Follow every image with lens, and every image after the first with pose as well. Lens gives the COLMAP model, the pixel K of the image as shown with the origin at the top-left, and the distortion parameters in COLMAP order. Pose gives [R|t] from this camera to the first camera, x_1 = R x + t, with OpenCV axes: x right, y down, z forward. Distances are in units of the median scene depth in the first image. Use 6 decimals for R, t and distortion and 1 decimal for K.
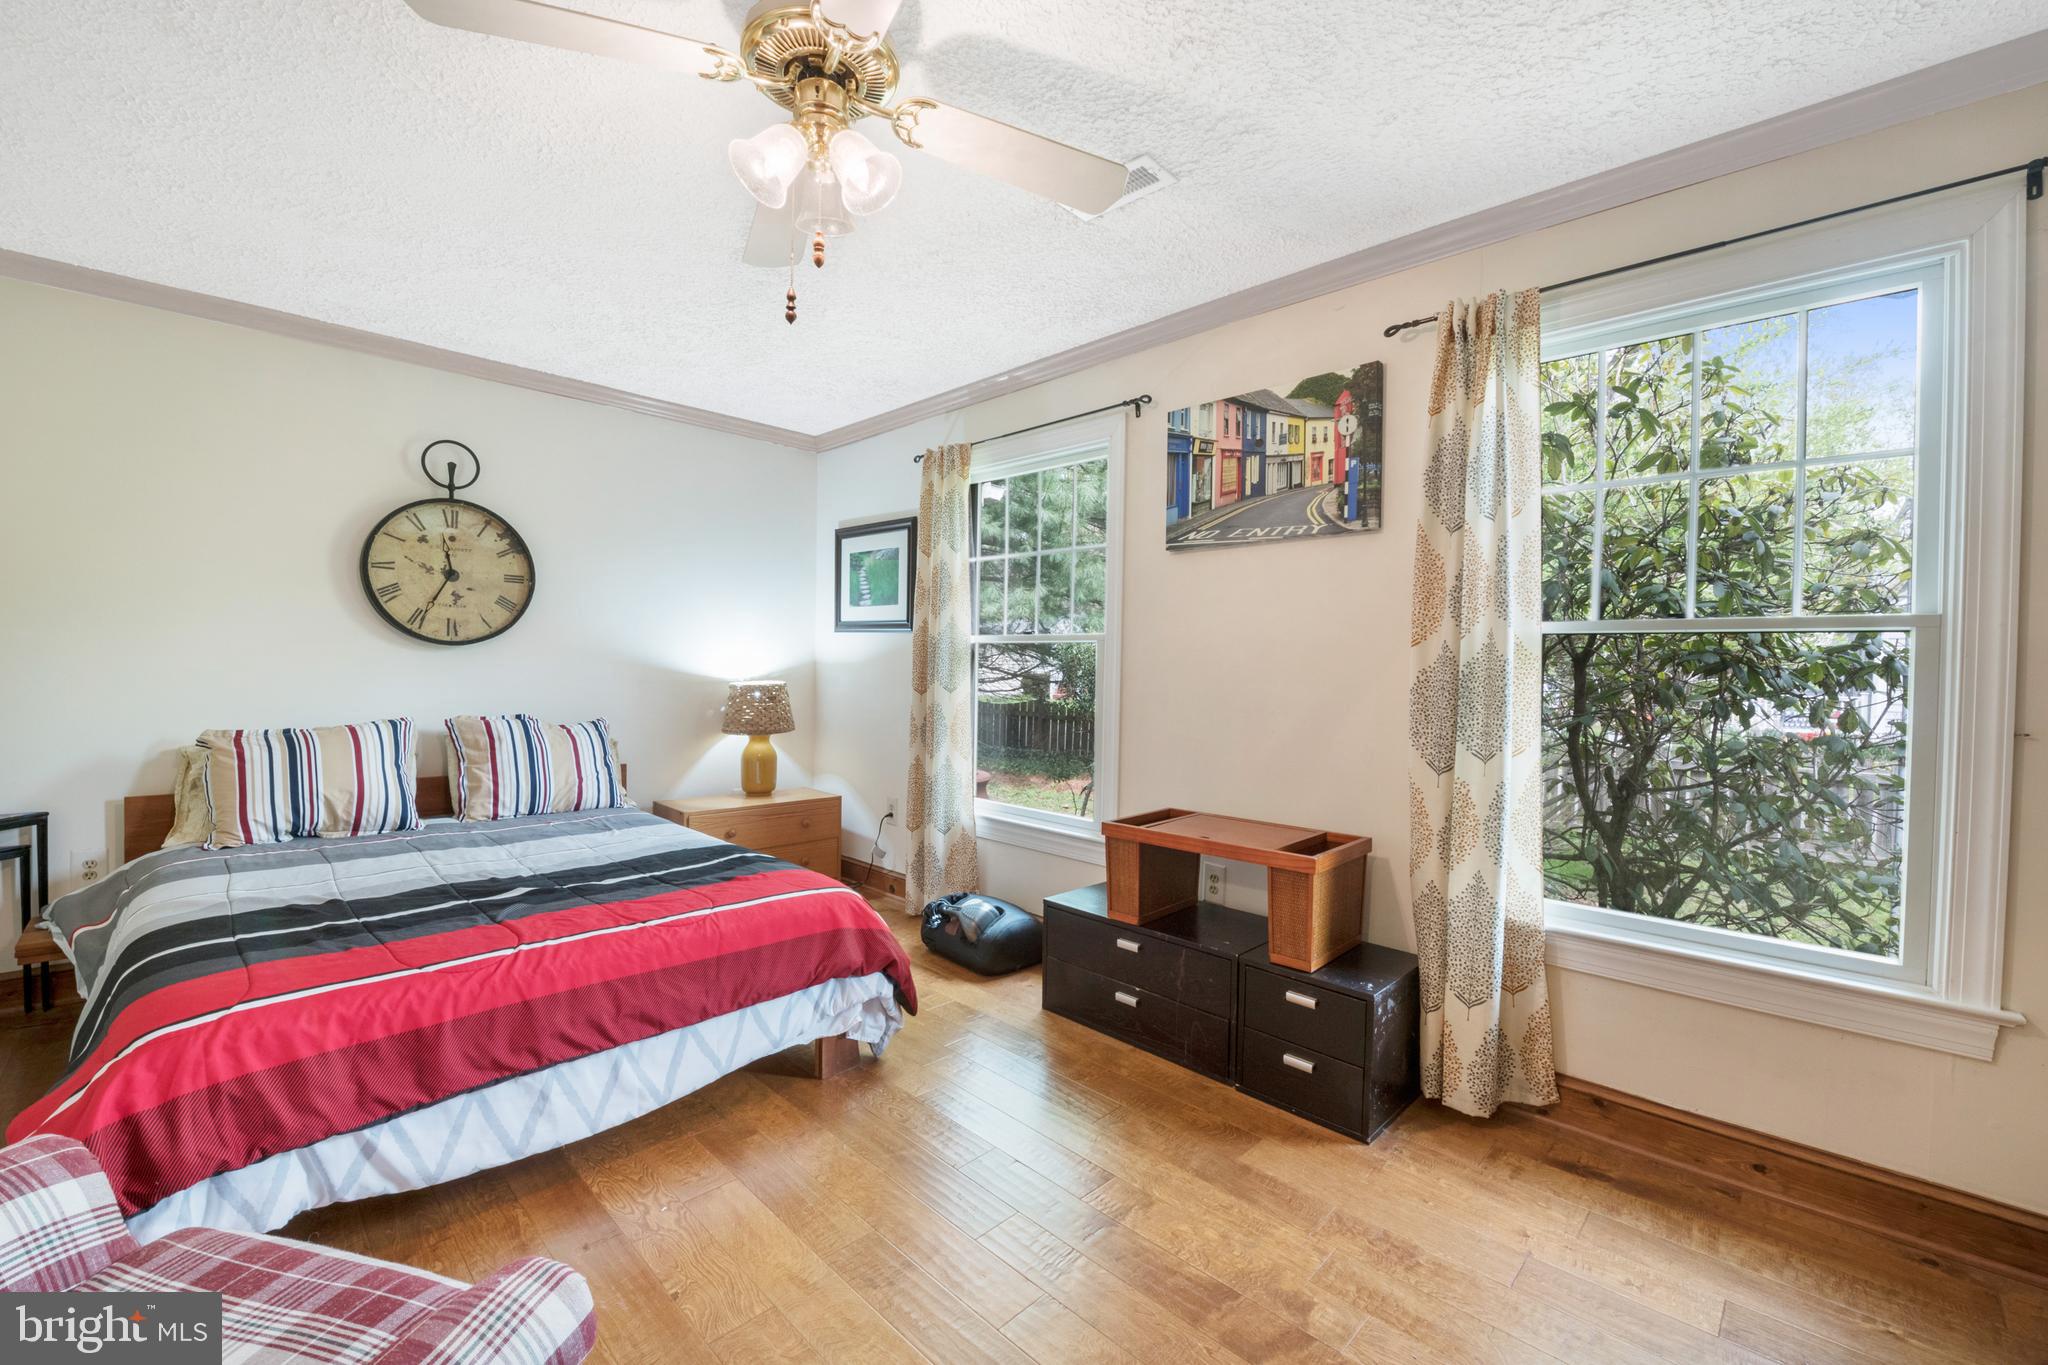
lens RADIAL K [[858.8, 0, 1024.0], [0, 858.8, 682.5], [0, 0, 1]] dist [-0.000030, 0.000027]
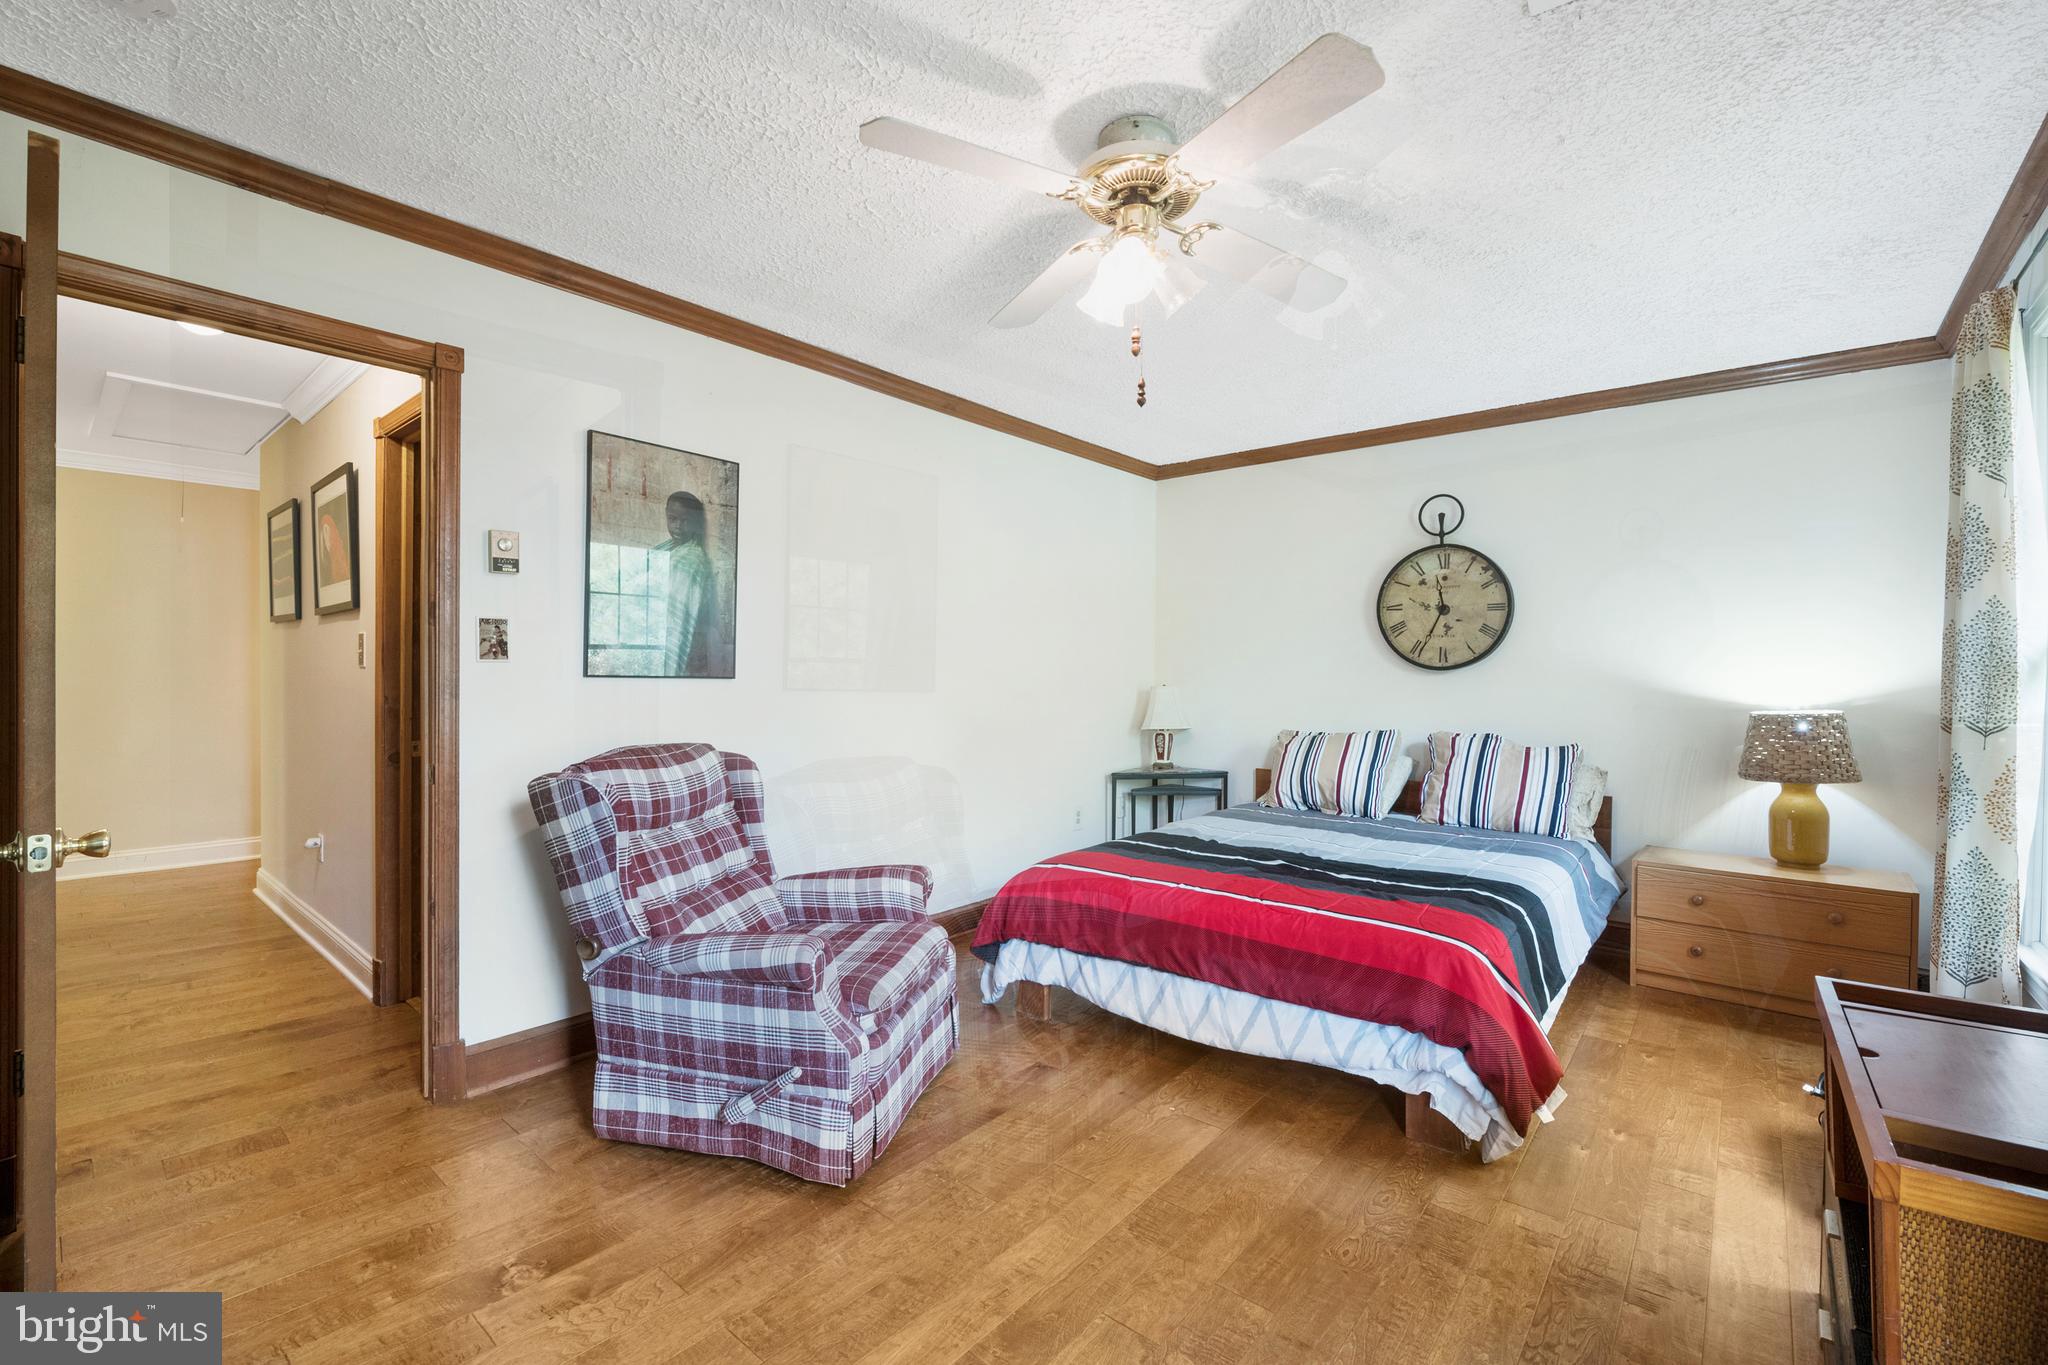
lens RADIAL K [[857.5, 0, 1024.0], [0, 857.5, 682.5], [0, 0, 1]] dist [-0.000259, -0.000081]
pose [[0.073600, -0.008642, -0.997250, 0.463521], [-0.022843, 0.999686, -0.010349, -0.001998], [0.997026, 0.023542, 0.073380, 0.368311]]
